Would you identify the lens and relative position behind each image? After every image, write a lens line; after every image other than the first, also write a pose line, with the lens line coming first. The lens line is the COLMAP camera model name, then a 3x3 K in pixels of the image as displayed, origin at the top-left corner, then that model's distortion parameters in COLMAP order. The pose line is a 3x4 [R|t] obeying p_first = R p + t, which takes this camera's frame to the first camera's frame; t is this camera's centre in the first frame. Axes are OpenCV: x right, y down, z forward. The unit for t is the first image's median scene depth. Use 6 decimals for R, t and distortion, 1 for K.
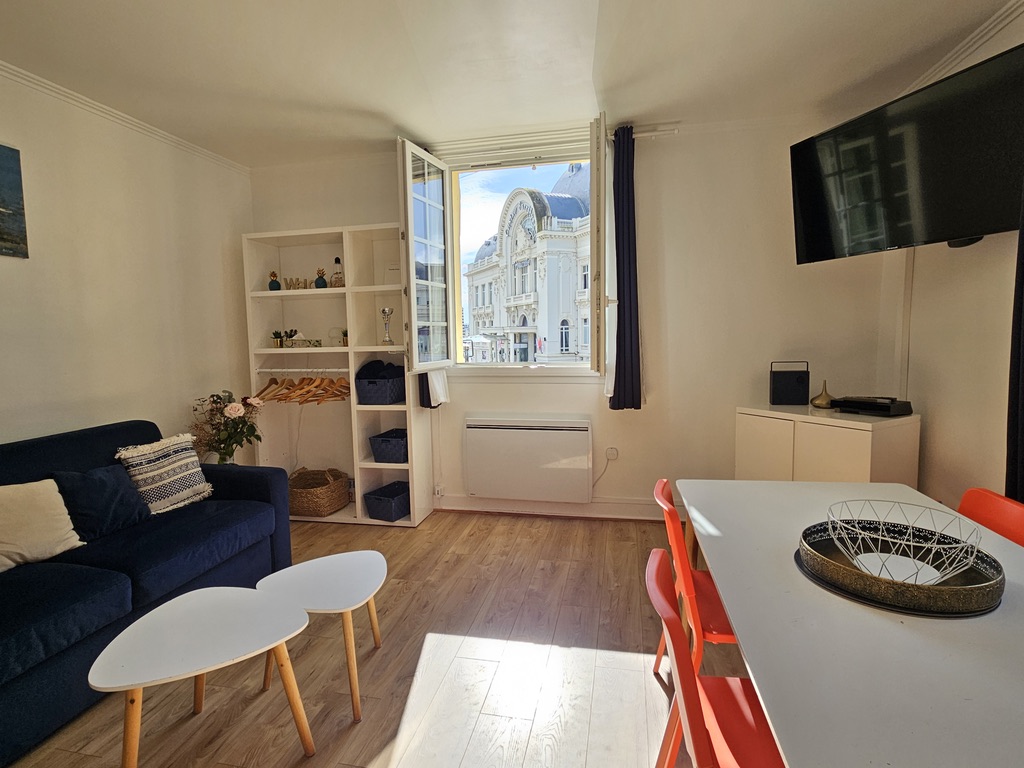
lens RADIAL K [[521.5, 0, 512.0], [0, 521.5, 384.0], [0, 0, 1]] dist [0.013804, 0.000180]
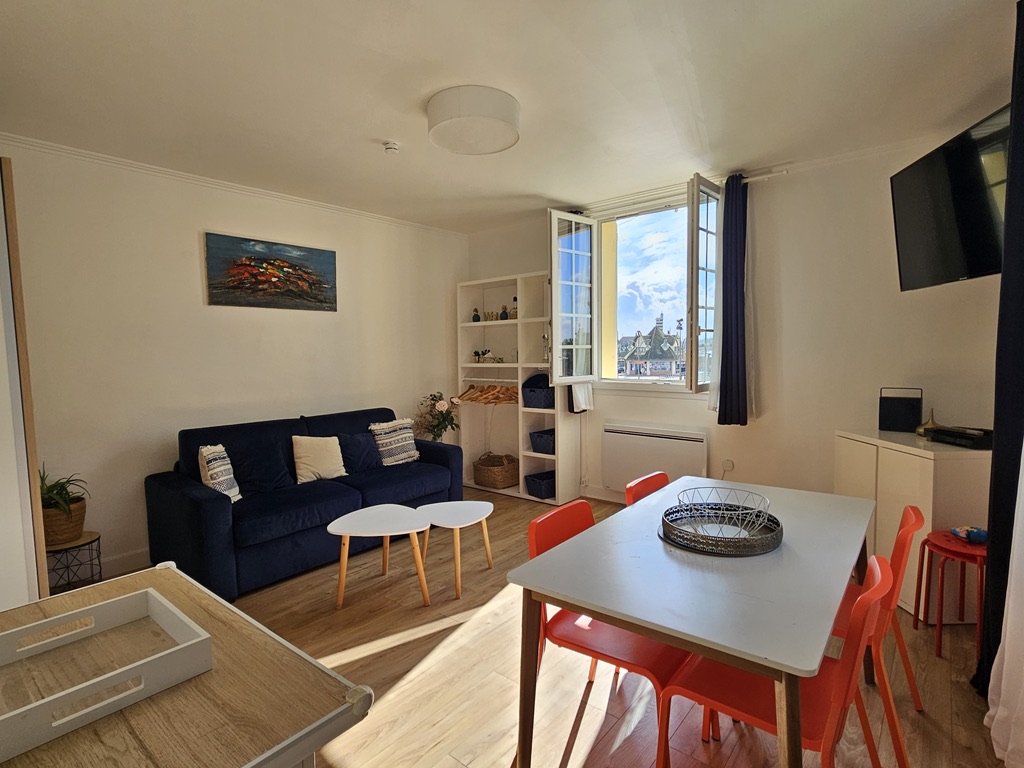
lens RADIAL K [[521.5, 0, 512.0], [0, 521.5, 384.0], [0, 0, 1]] dist [0.013804, 0.000180]
pose [[0.886745, 0.037288, -0.460752, 0.295075], [-0.046591, 0.998875, -0.008830, -0.006317], [0.459904, 0.029297, 0.887485, -0.192833]]
